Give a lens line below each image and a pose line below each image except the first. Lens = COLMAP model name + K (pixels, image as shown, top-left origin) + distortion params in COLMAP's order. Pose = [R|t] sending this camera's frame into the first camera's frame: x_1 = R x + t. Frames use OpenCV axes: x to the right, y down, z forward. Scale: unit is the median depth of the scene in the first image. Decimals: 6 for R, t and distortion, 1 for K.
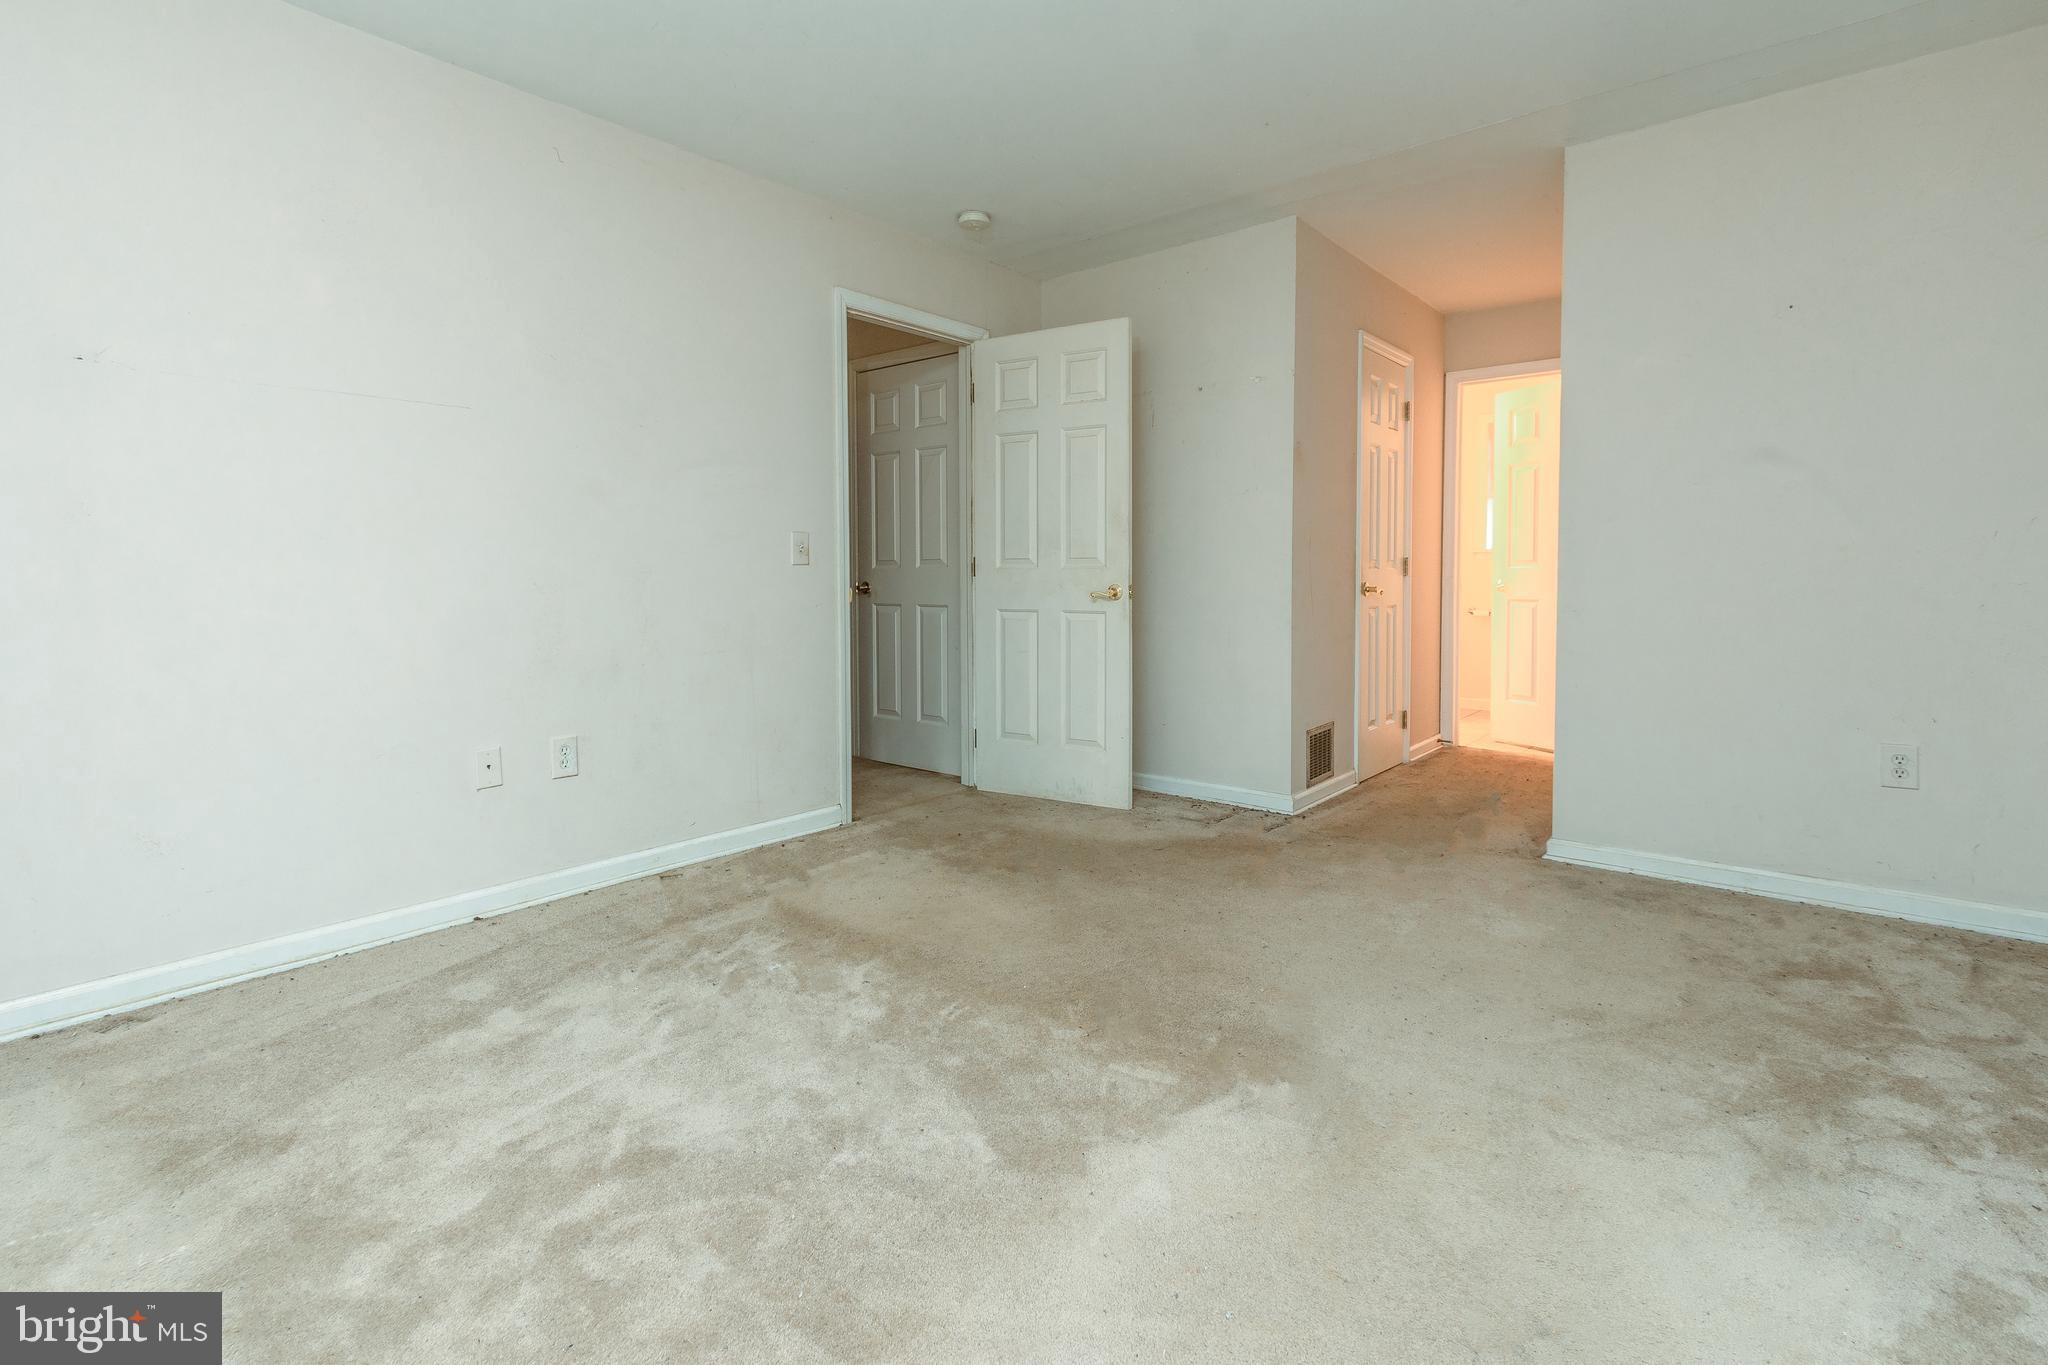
lens RADIAL K [[939.2, 0, 1013.4], [0, 939.2, 675.3], [0, 0, 1]] dist [-0.000097, -0.000022]
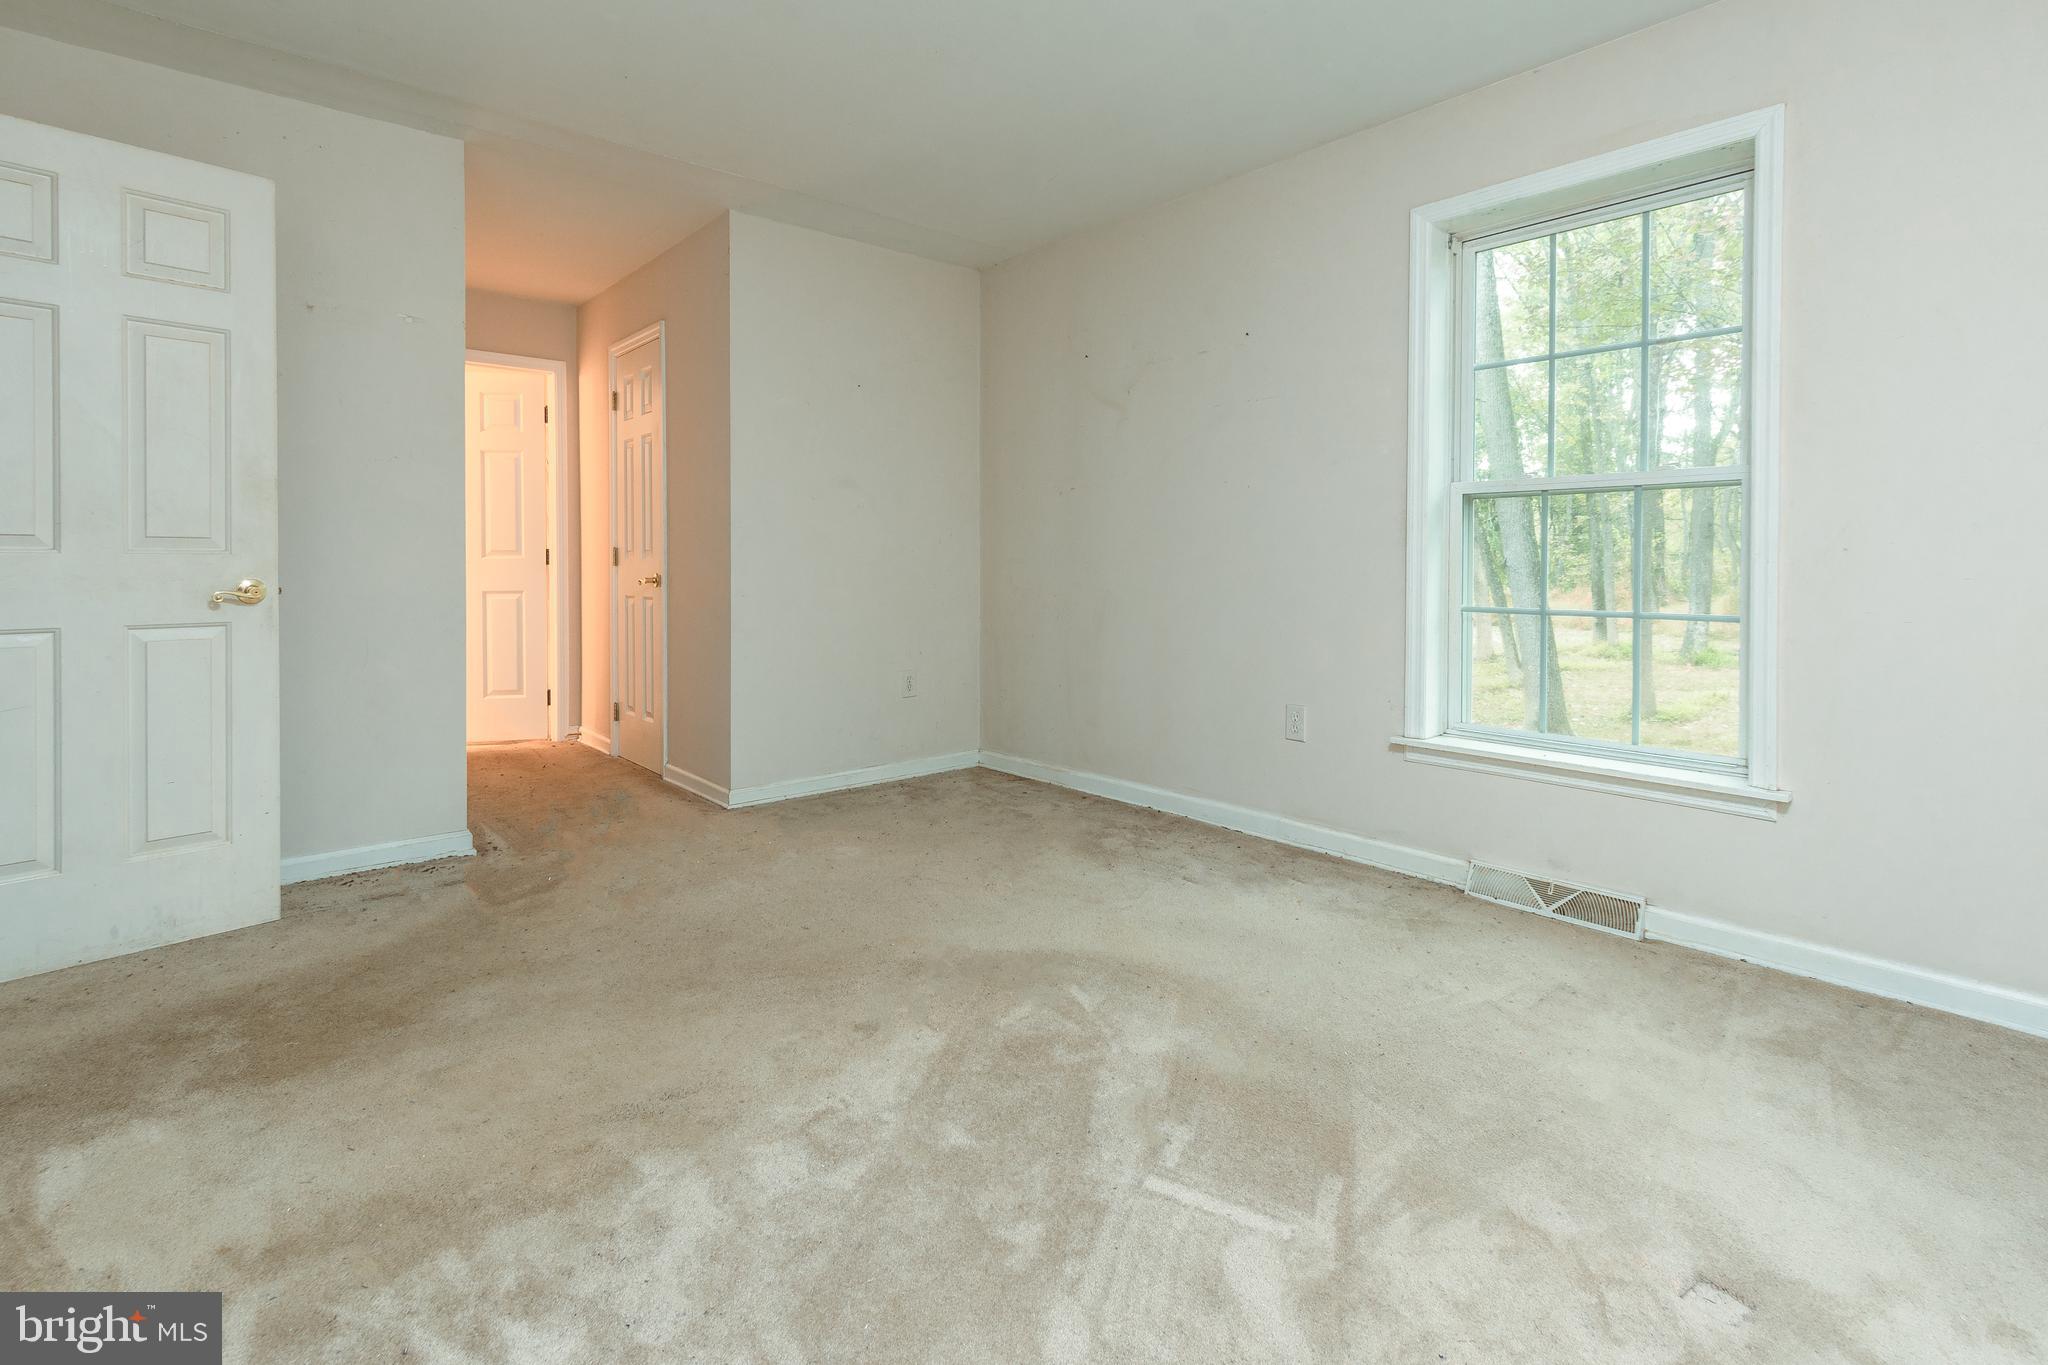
lens RADIAL K [[939.2, 0, 1013.4], [0, 939.2, 675.3], [0, 0, 1]] dist [-0.000097, -0.000022]
pose [[0.195862, -0.112228, 0.974188, -0.424671], [0.109531, 0.989717, 0.091996, -0.033363], [-0.974495, 0.088685, 0.206141, 0.343991]]
